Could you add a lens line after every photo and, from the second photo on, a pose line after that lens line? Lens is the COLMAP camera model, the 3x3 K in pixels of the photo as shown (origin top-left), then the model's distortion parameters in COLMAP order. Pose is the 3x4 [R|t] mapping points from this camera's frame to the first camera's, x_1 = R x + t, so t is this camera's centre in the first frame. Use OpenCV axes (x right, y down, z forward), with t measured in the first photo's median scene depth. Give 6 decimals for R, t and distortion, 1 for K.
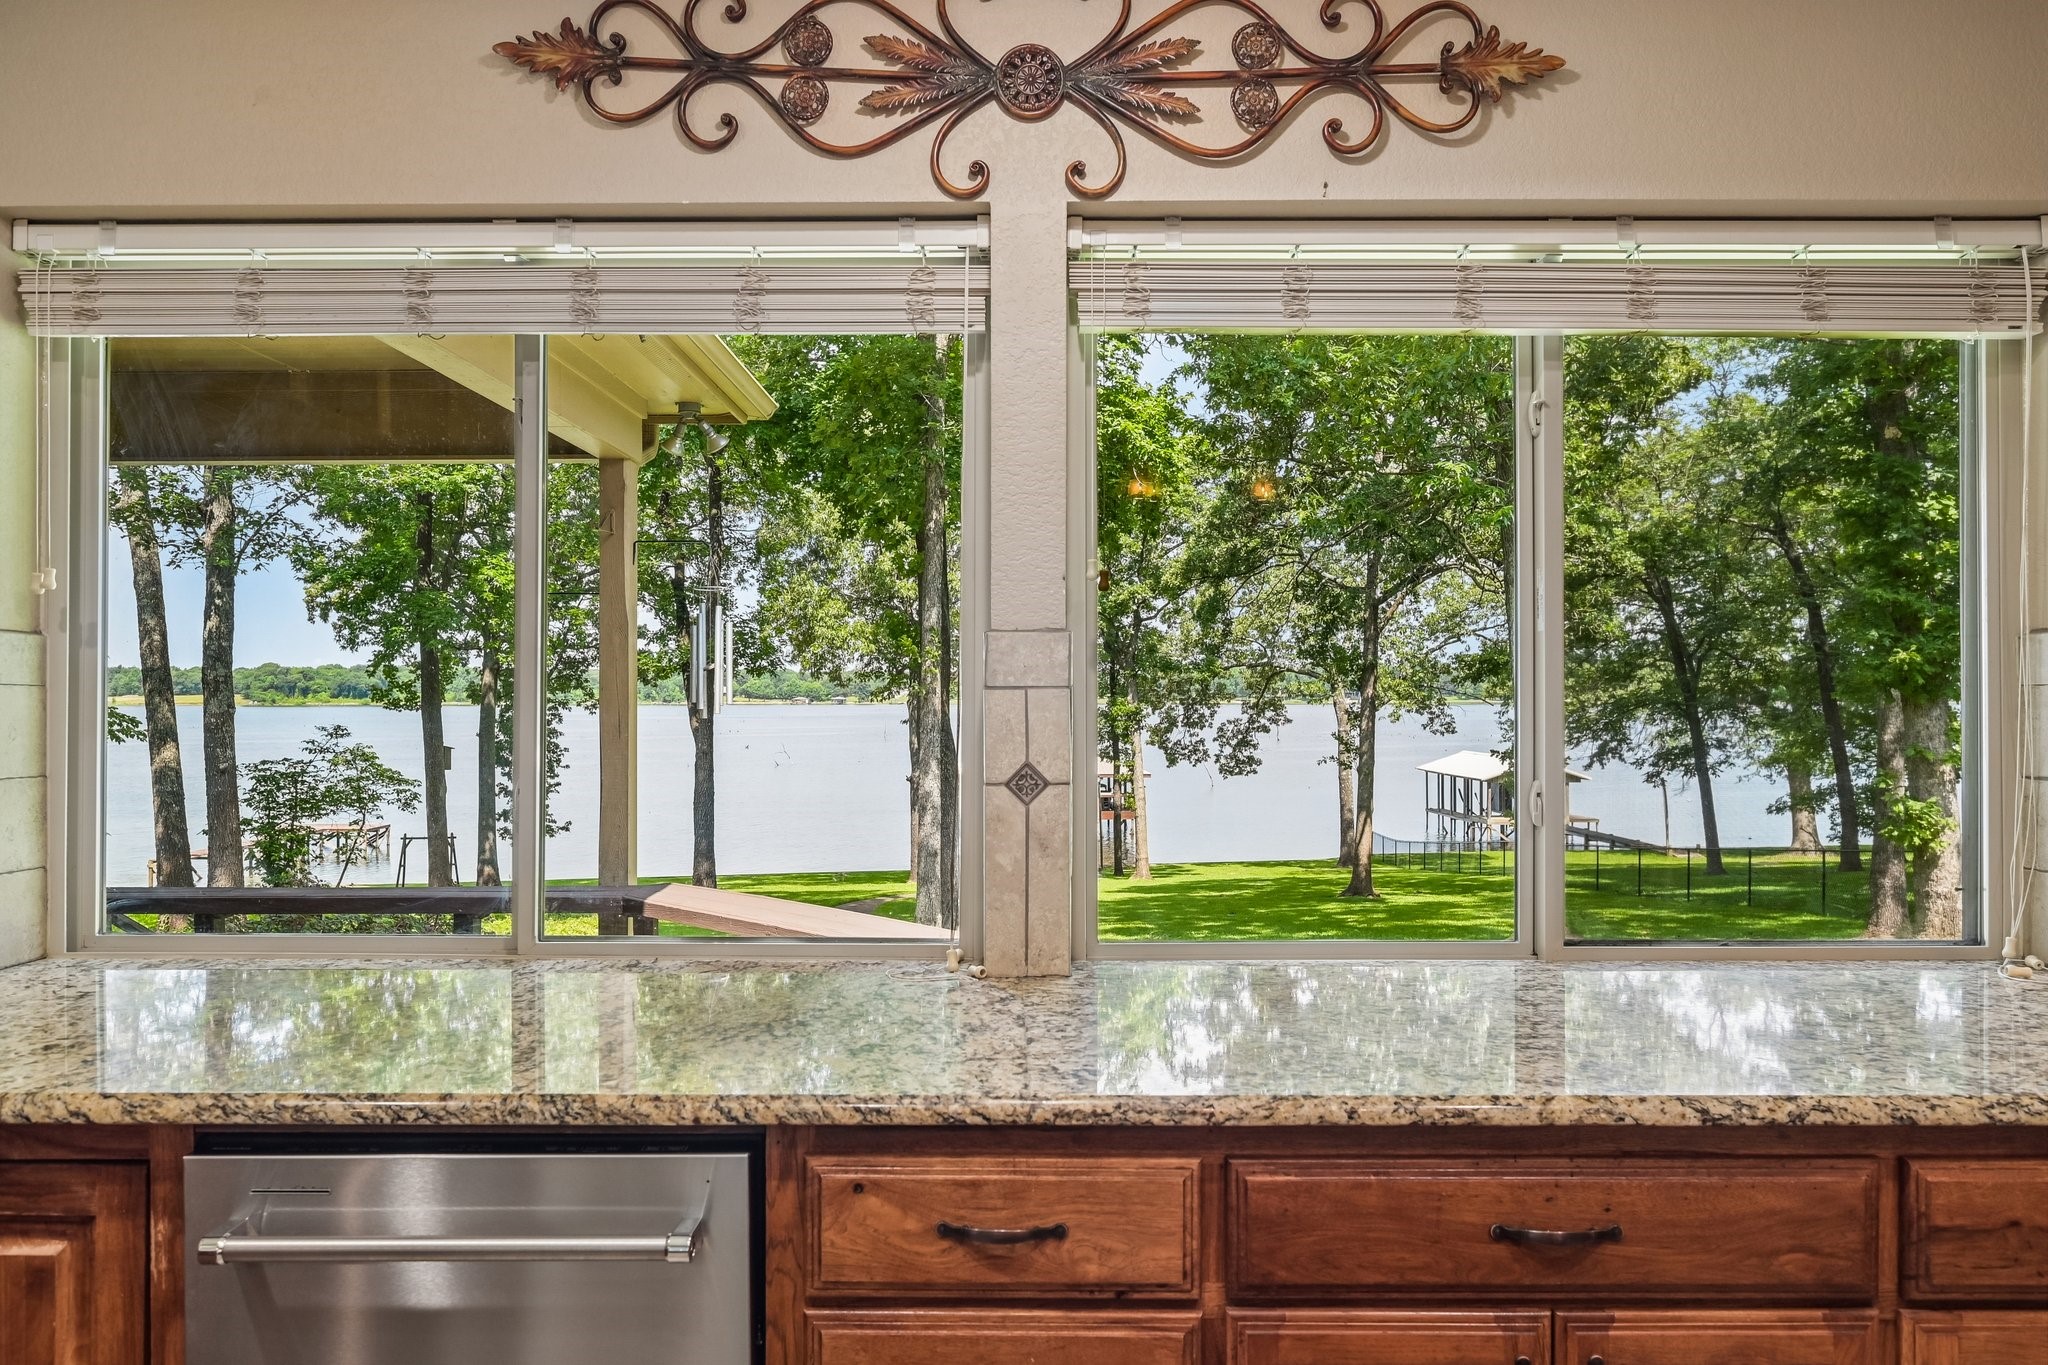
lens RADIAL K [[1452.4, 0, 1024.6], [0, 1452.4, 694.9], [0, 0, 1]] dist [0.000572, -0.003352]
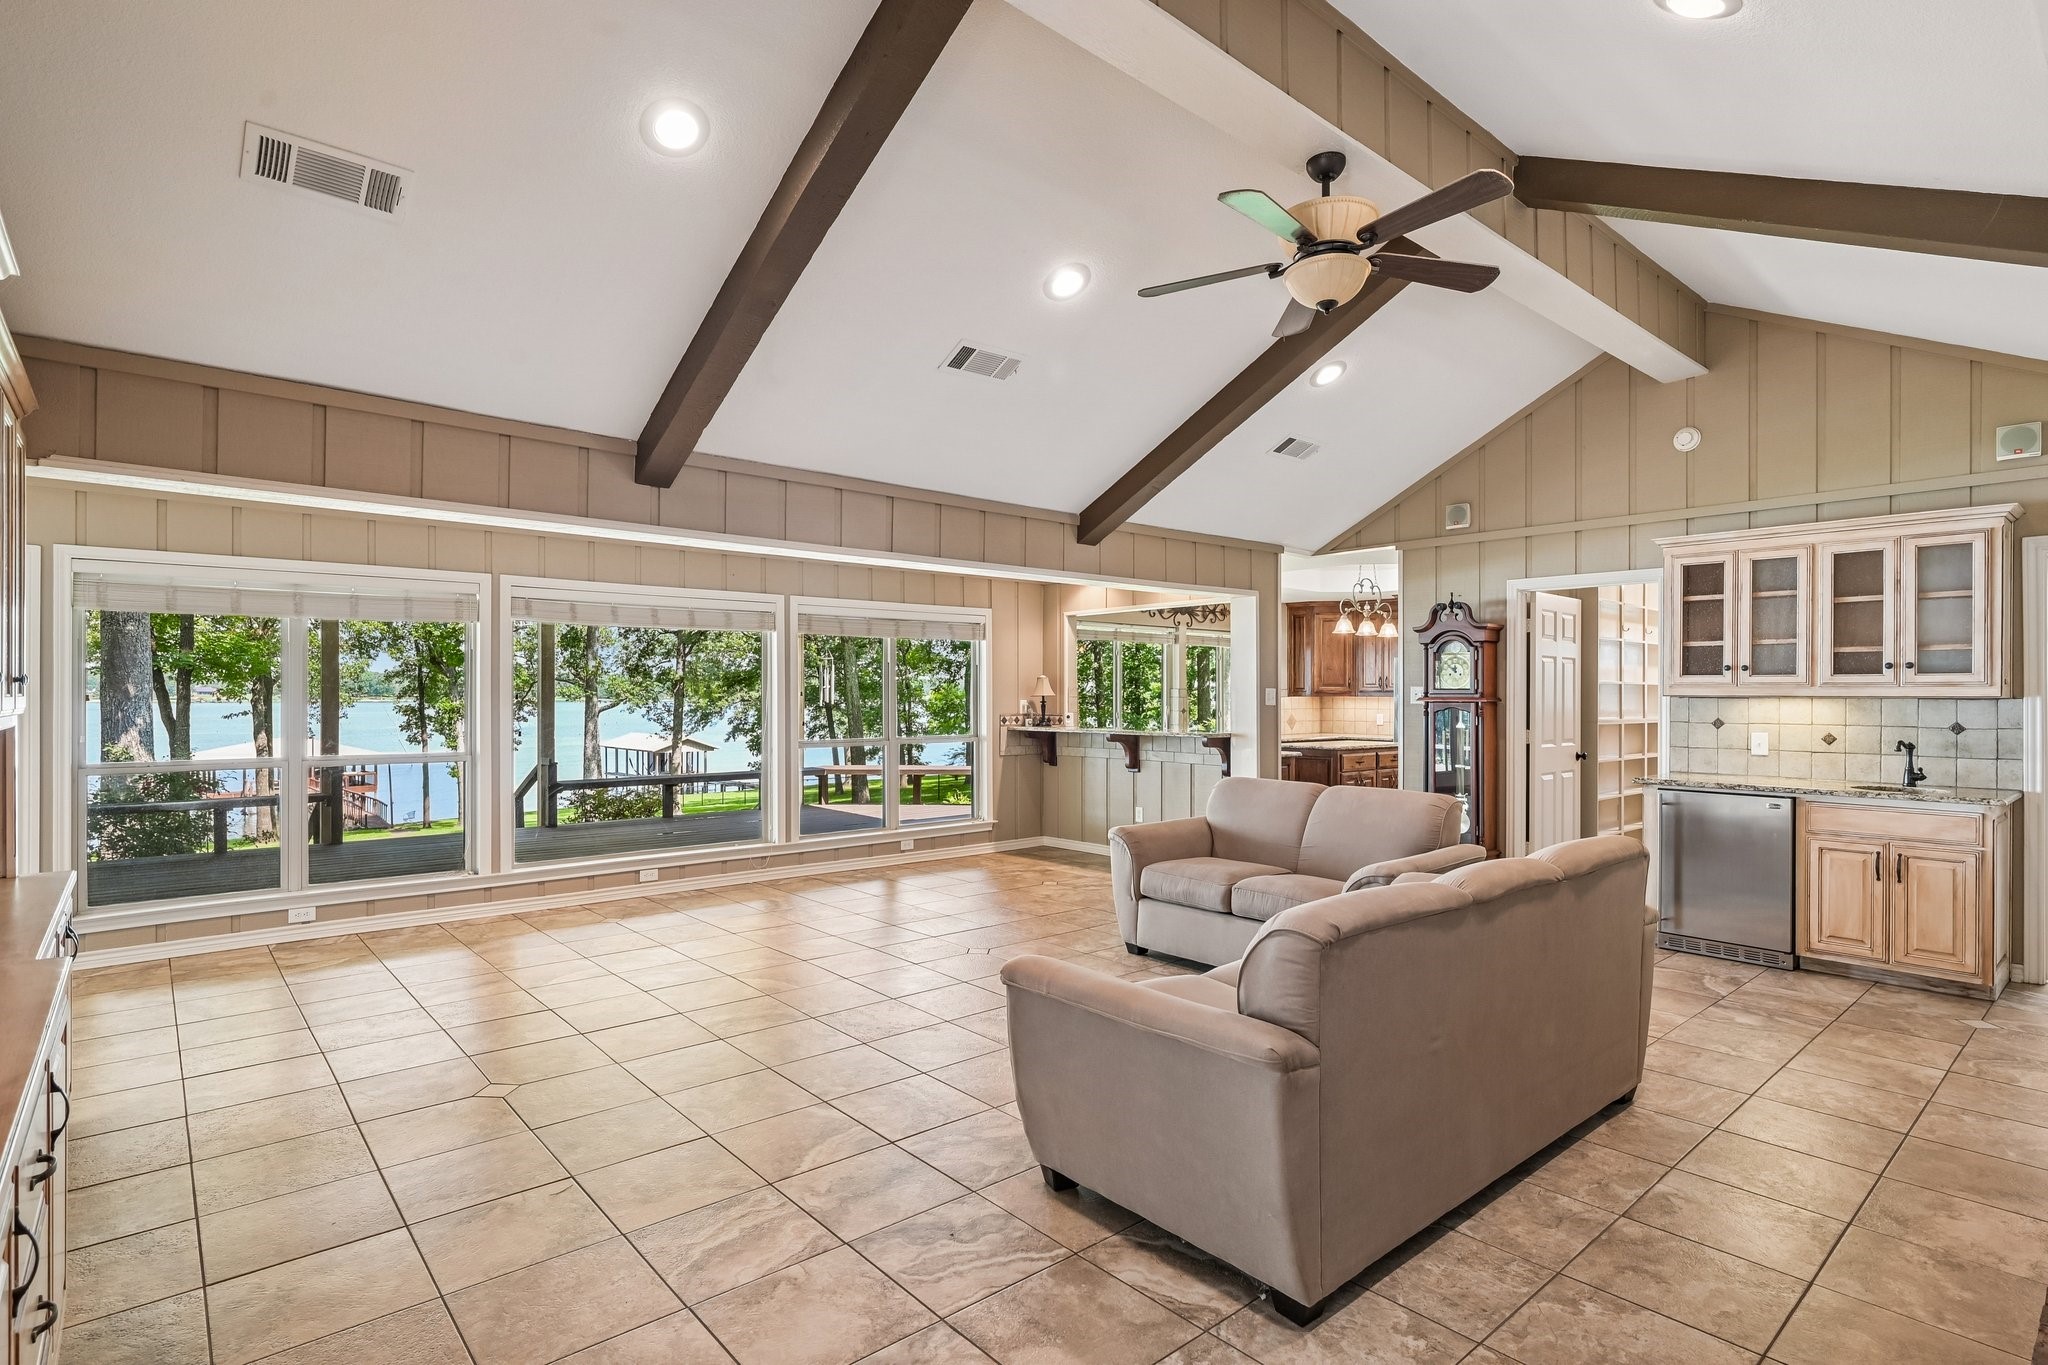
lens RADIAL K [[1010.7, 0, 1028.4], [0, 1010.7, 695.1], [0, 0, 1]] dist [0.000198, 0.000177]
pose [[0.748196, 0.001523, 0.663476, -0.313720], [-0.001634, 0.999999, -0.000453, -0.000943], [-0.663475, -0.000745, 0.748198, -0.177472]]
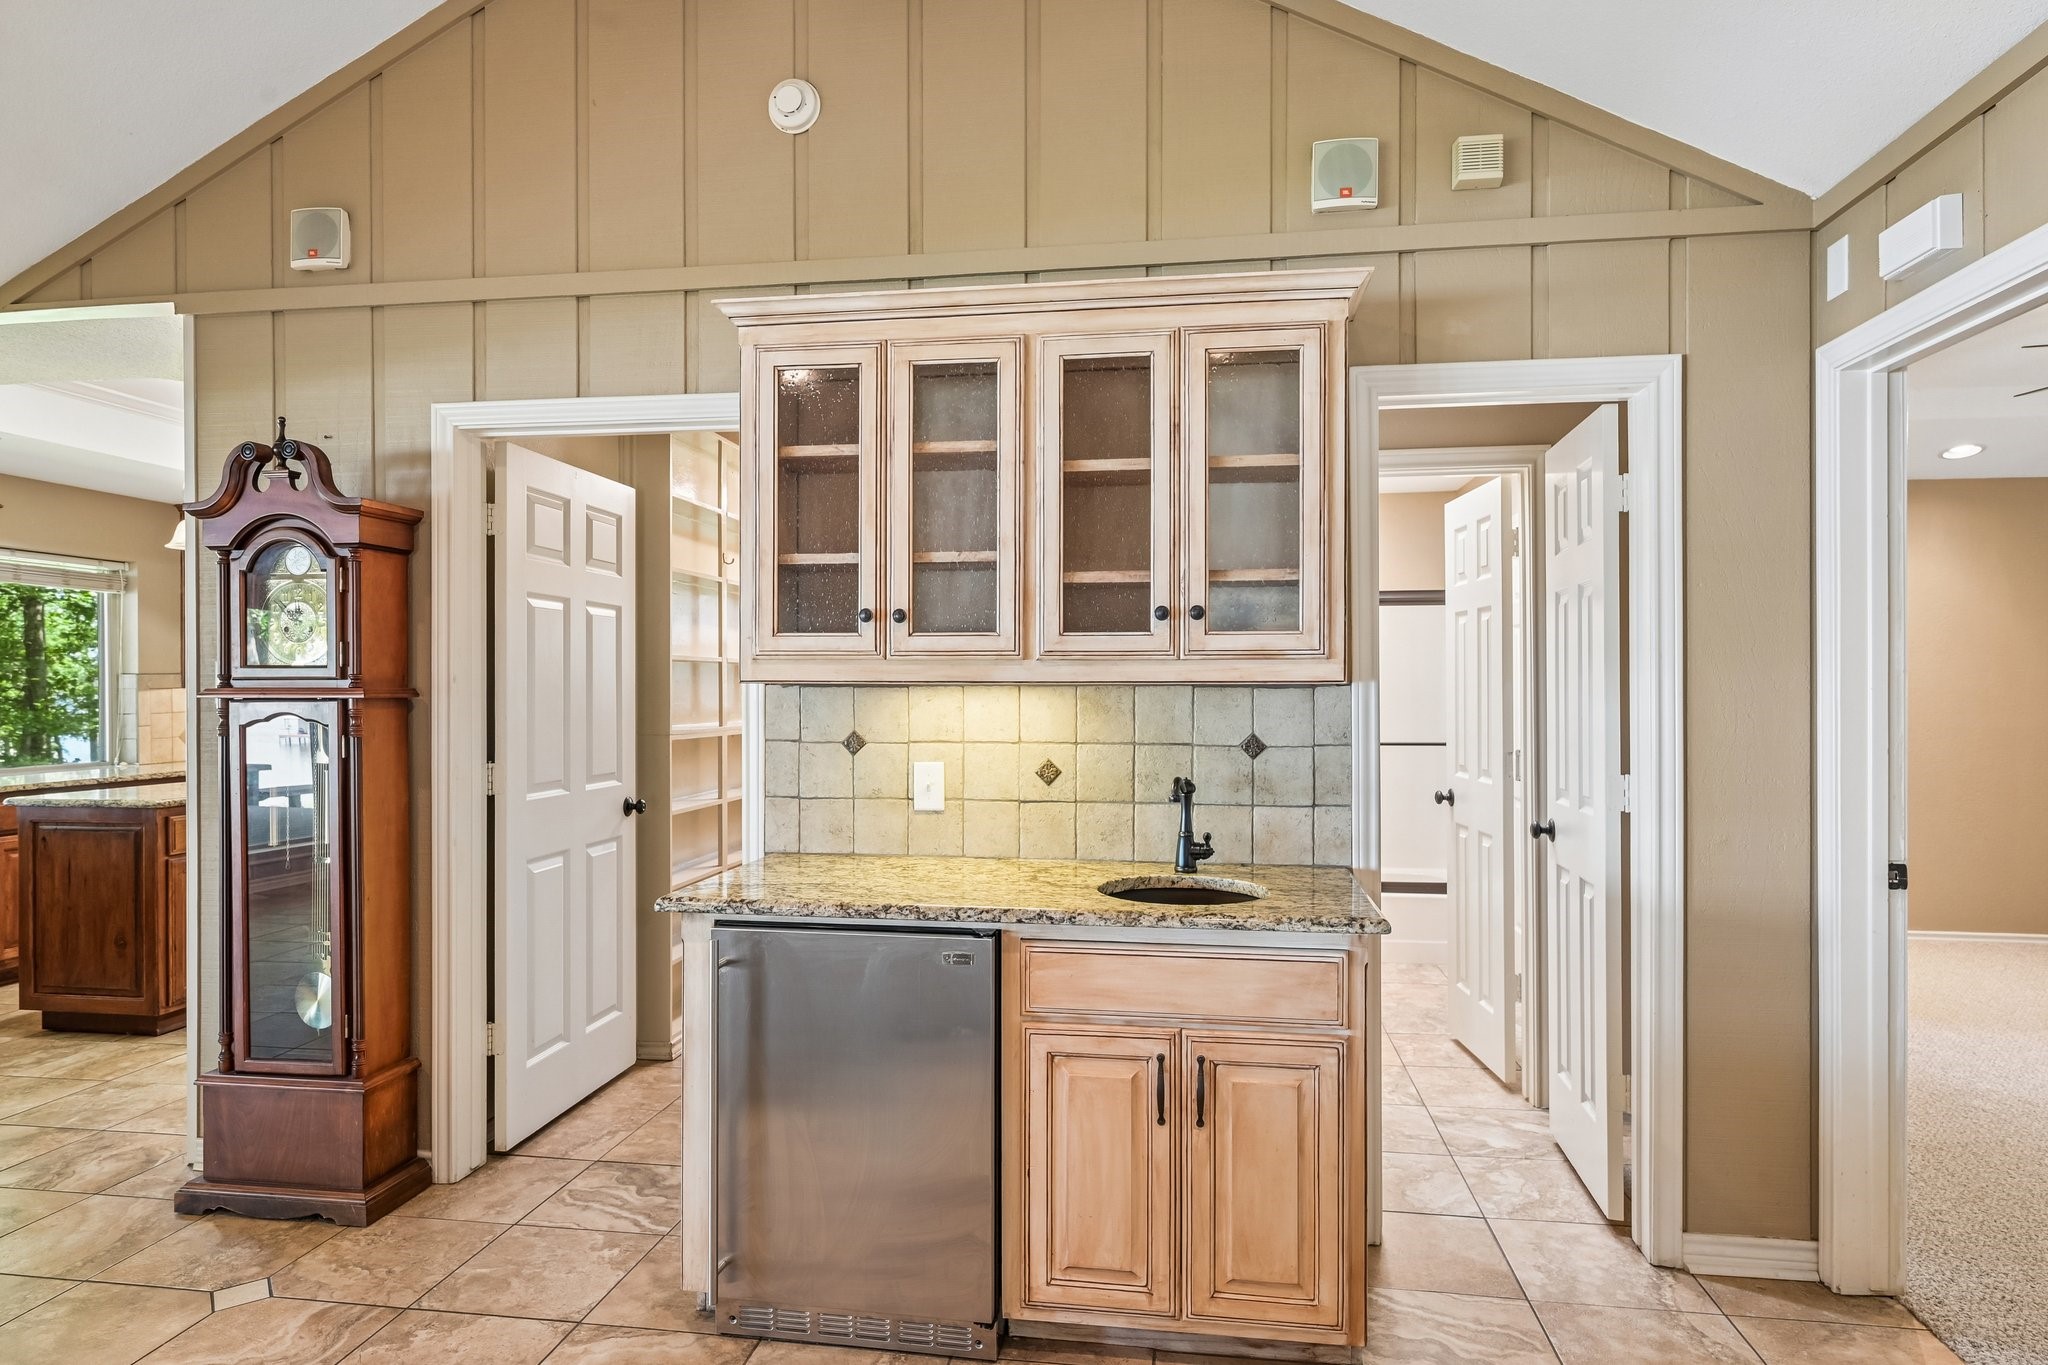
lens RADIAL K [[1170.9, 0, 1024.0], [0, 1170.9, 682.5], [0, 0, 1]] dist [-0.002022, -0.000777]
pose [[0.139502, 0.002733, 0.990218, -0.166072], [0.002322, 0.999993, -0.003087, -0.000684], [-0.990219, 0.002730, 0.139494, -0.144866]]
